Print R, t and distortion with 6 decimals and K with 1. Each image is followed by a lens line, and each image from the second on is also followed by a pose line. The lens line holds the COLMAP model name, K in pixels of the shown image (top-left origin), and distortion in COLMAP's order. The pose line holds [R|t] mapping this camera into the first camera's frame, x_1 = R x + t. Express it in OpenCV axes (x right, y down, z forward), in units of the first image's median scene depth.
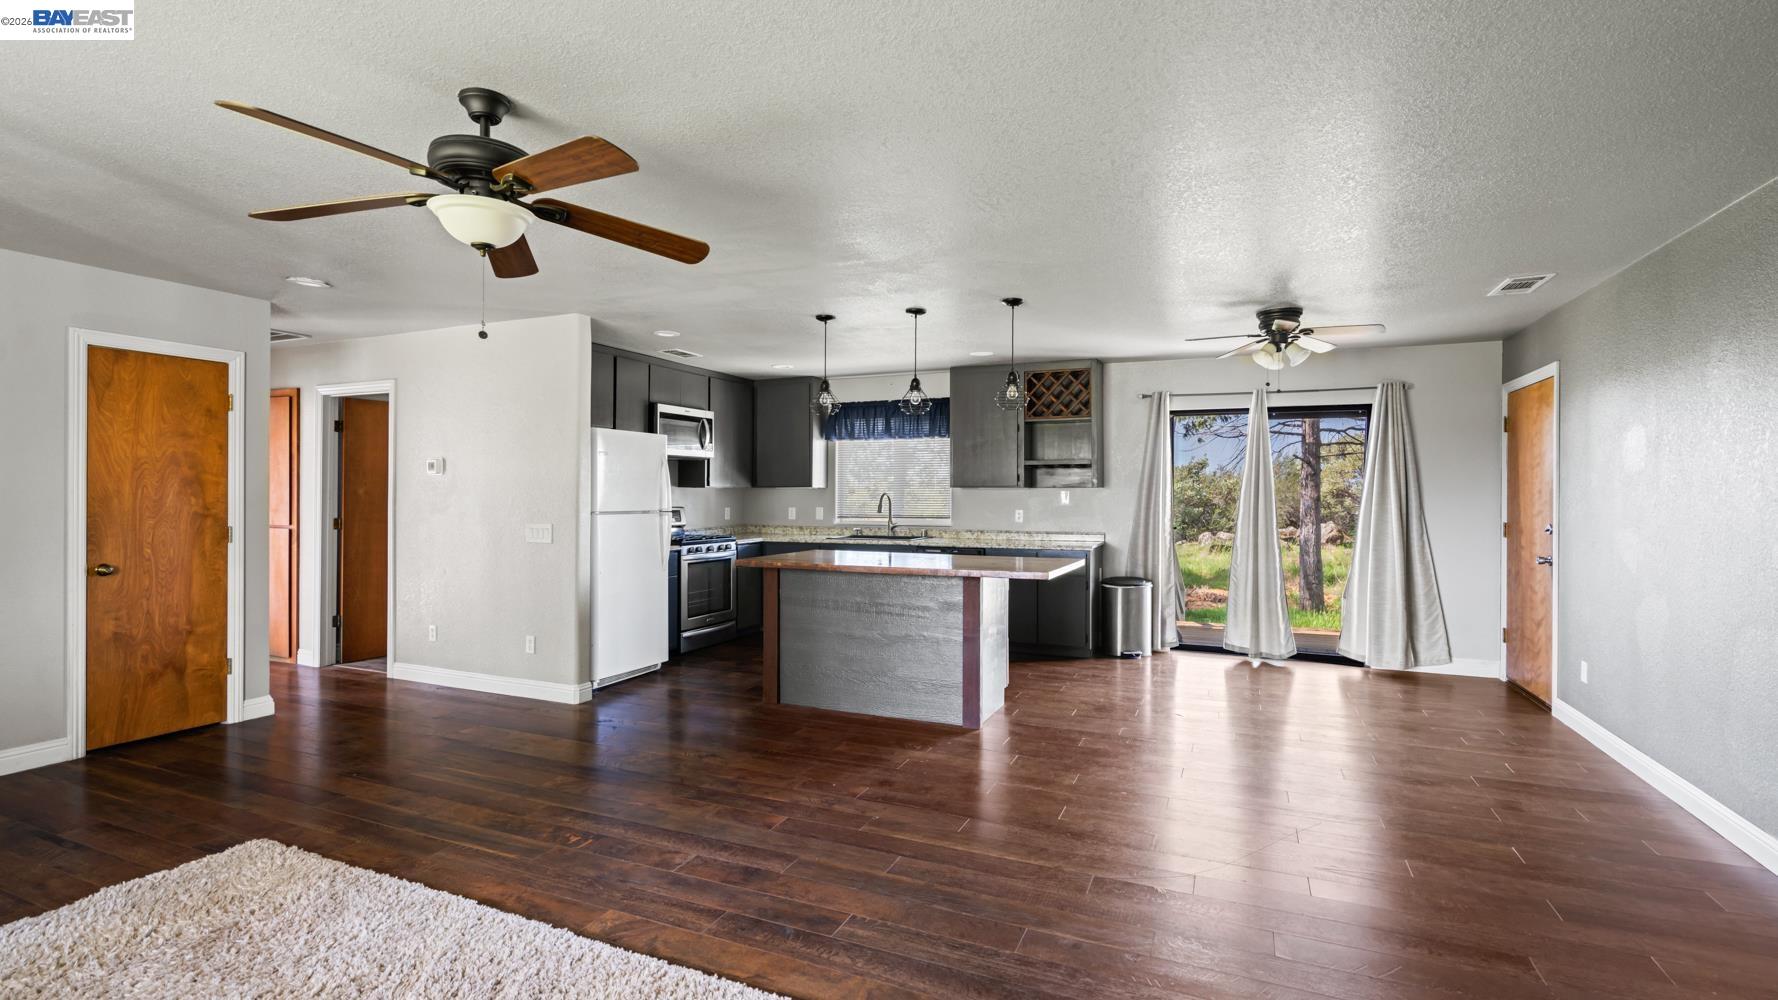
lens RADIAL K [[809.1, 0, 886.1], [0, 809.1, 493.5], [0, 0, 1]] dist [-0.001242, 0.000792]
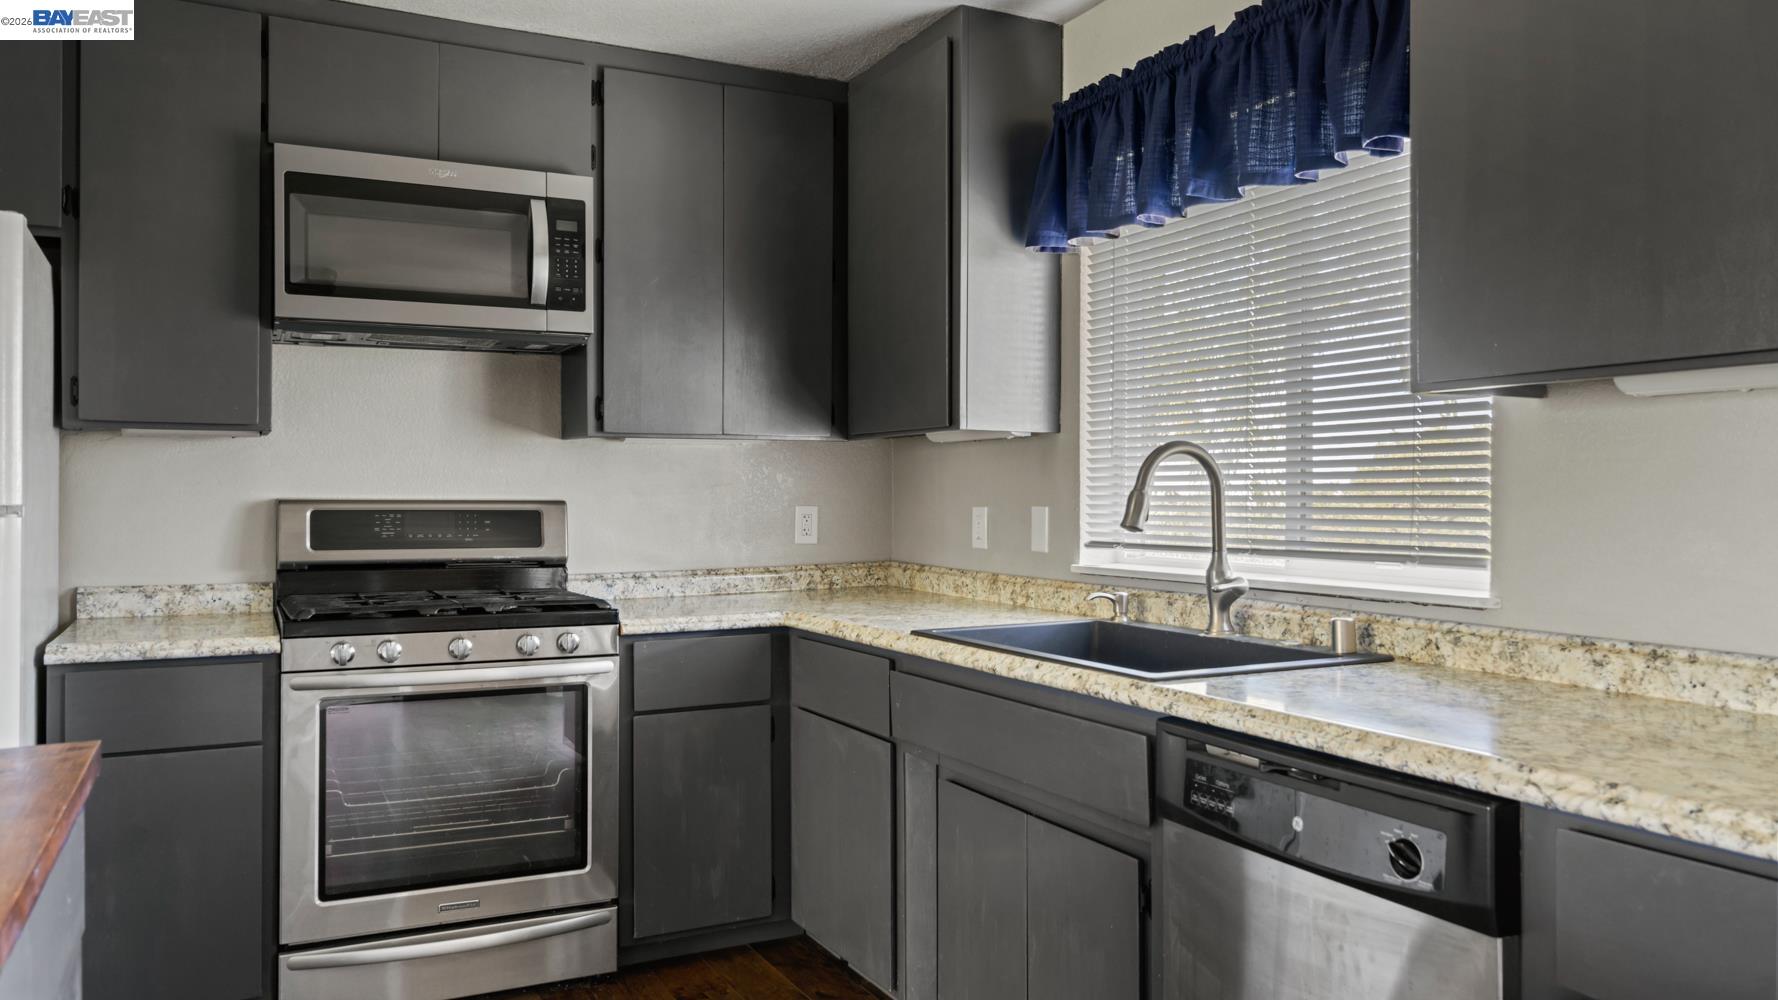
lens RADIAL K [[1273.1, 0, 890.3], [0, 1273.1, 500.4], [0, 0, 1]] dist [0.016426, 0.004973]
pose [[0.774910, 0.000868, -0.632071, 0.192679], [0.002047, 0.999990, 0.003883, 0.017134], [0.632068, -0.004303, 0.774901, 0.833999]]
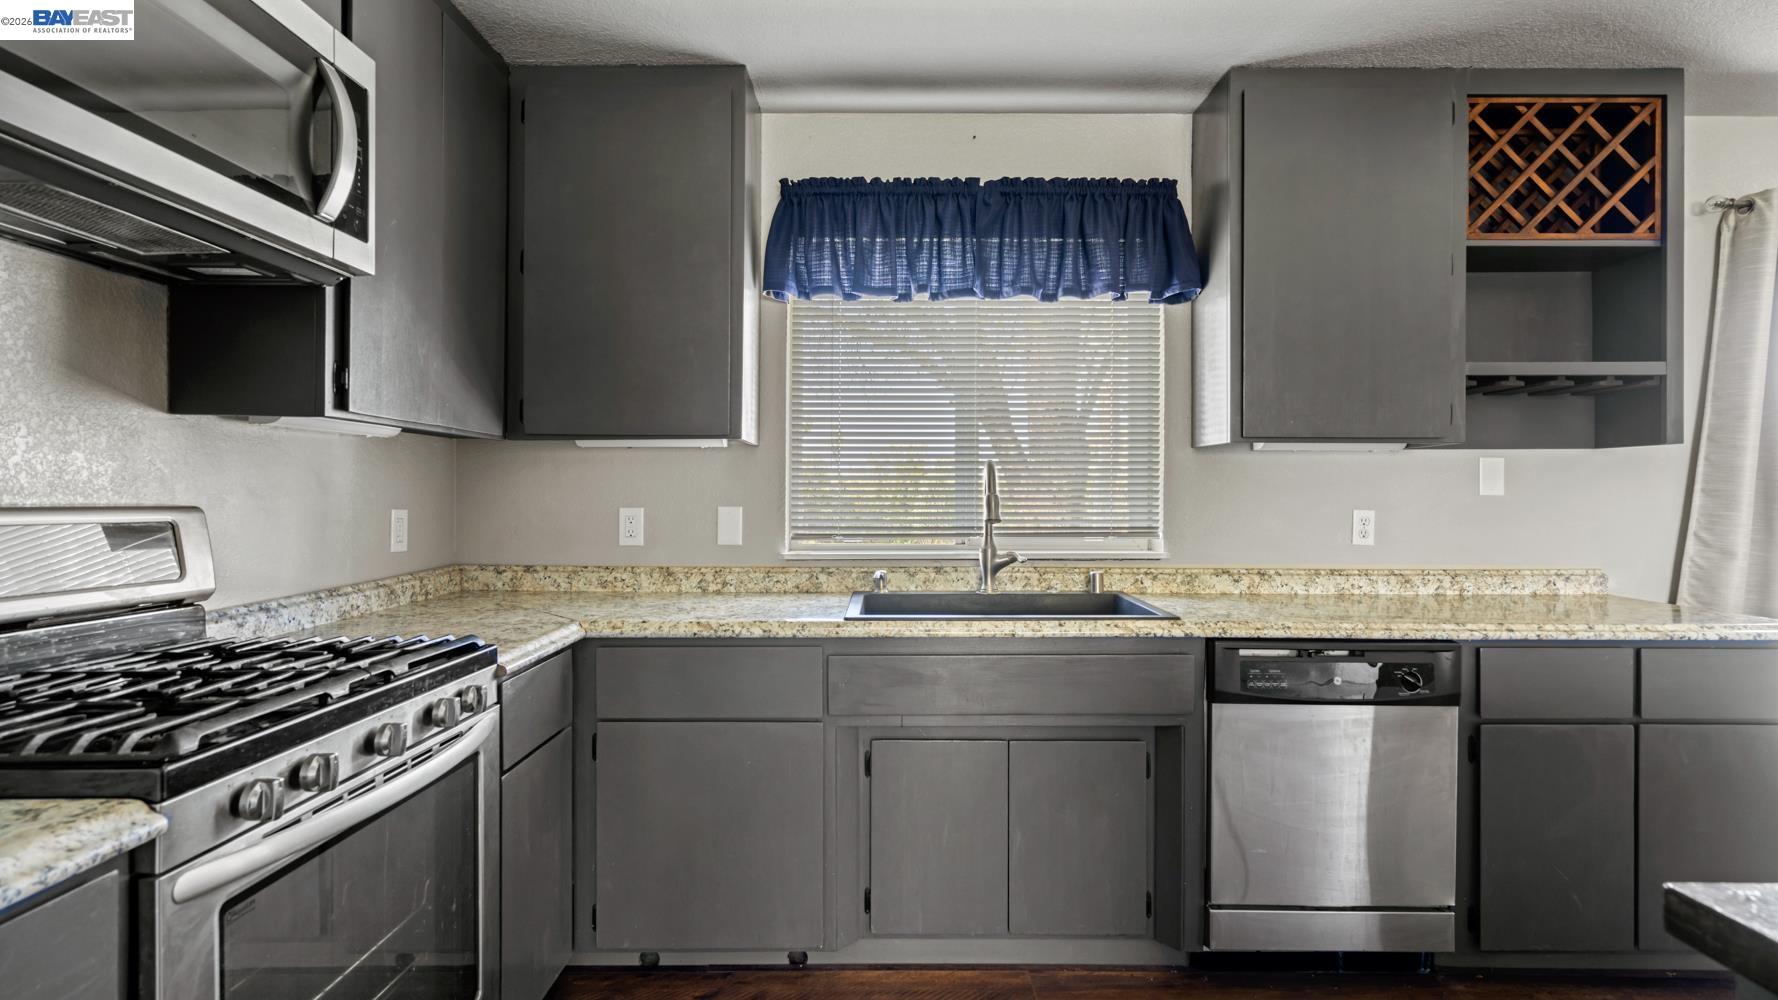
lens RADIAL K [[853.8, 0, 887.8], [0, 853.8, 493.6], [0, 0, 1]] dist [0.002278, 0.001970]
pose [[0.914243, 0.001397, 0.405164, -0.212116], [-0.001668, 0.999999, 0.000318, 0.015106], [-0.405163, -0.000966, 0.914244, 0.868310]]
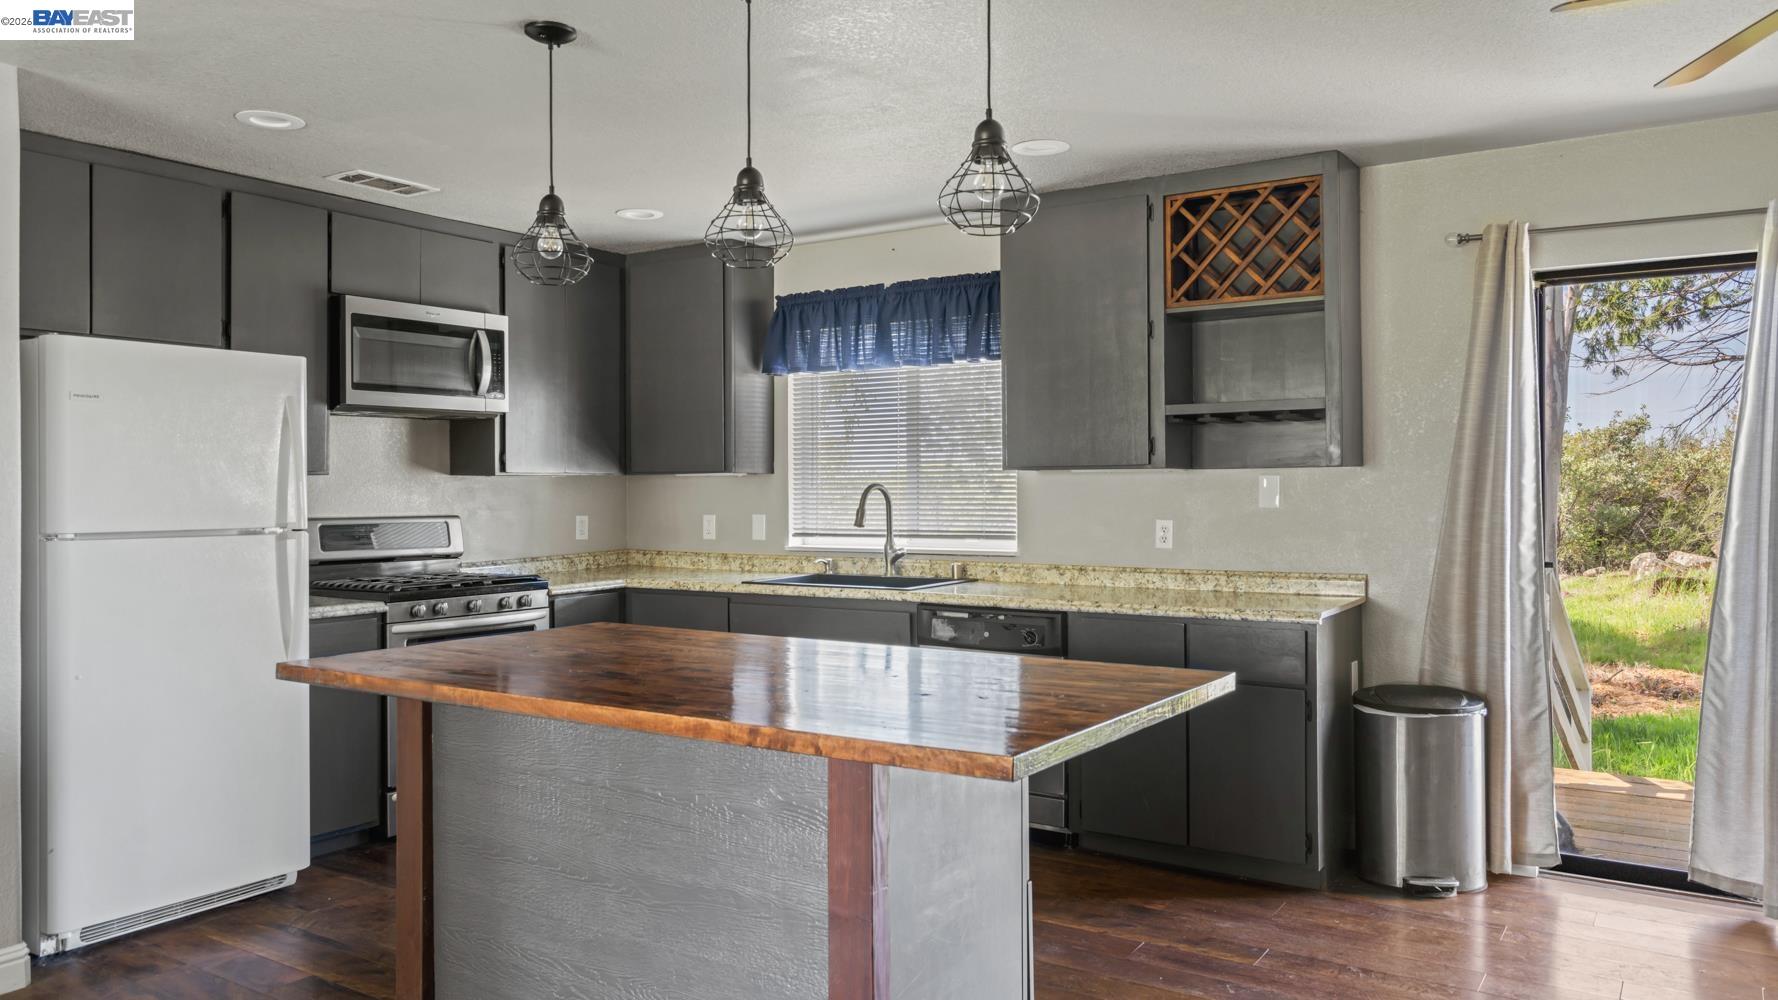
lens RADIAL K [[1273.1, 0, 883.0], [0, 1273.1, 482.3], [0, 0, 1]] dist [0.016426, 0.004973]
pose [[0.984823, -0.008348, -0.173360, 0.157331], [0.008213, 0.999965, -0.001497, -0.000290], [0.173367, 0.000050, 0.984857, 0.353371]]
